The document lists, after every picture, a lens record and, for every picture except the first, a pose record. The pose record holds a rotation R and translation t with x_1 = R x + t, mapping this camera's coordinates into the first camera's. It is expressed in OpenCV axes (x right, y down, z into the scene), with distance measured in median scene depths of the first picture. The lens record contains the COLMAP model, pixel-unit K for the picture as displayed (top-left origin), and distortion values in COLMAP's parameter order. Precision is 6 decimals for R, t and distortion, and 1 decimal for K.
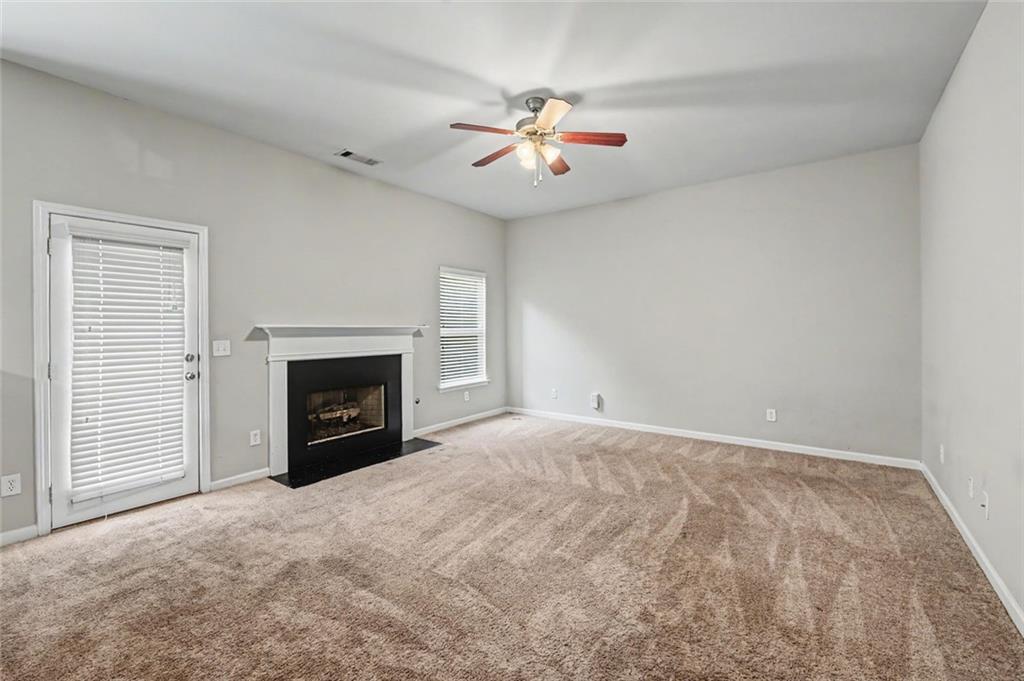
lens RADIAL K [[425.0, 0, 510.5], [0, 425.0, 324.8], [0, 0, 1]] dist [-0.000456, -0.000270]
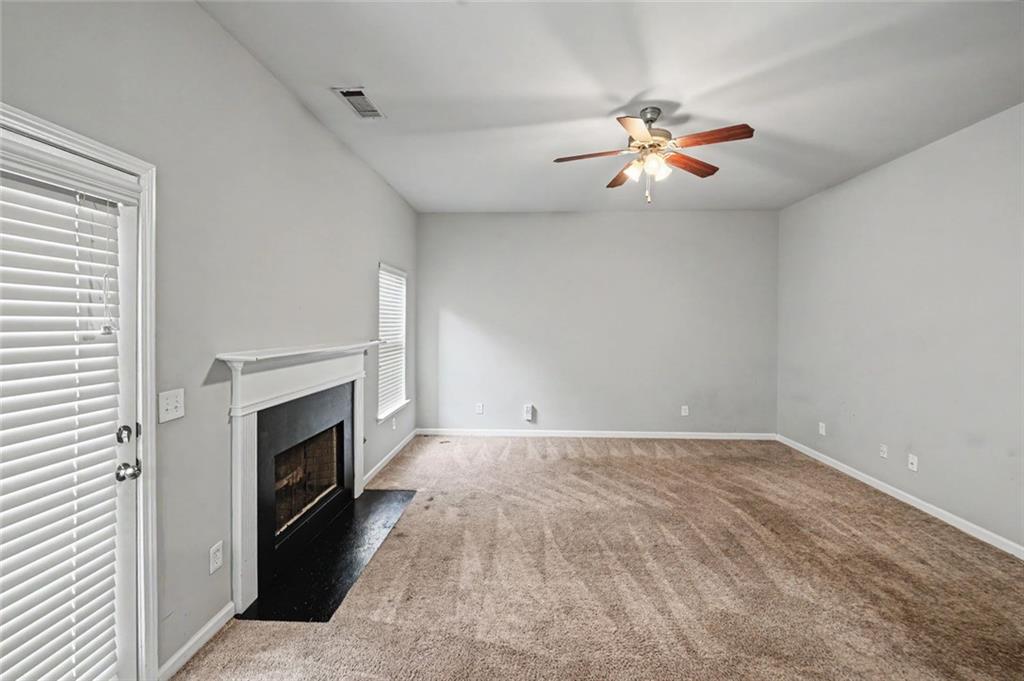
lens RADIAL K [[425.0, 0, 510.5], [0, 425.0, 324.8], [0, 0, 1]] dist [-0.000456, -0.000270]
pose [[0.826796, 0.005970, 0.562470, -0.640011], [-0.012899, 0.999882, 0.008349, -0.052774], [-0.562353, -0.014158, 0.826776, 0.347770]]
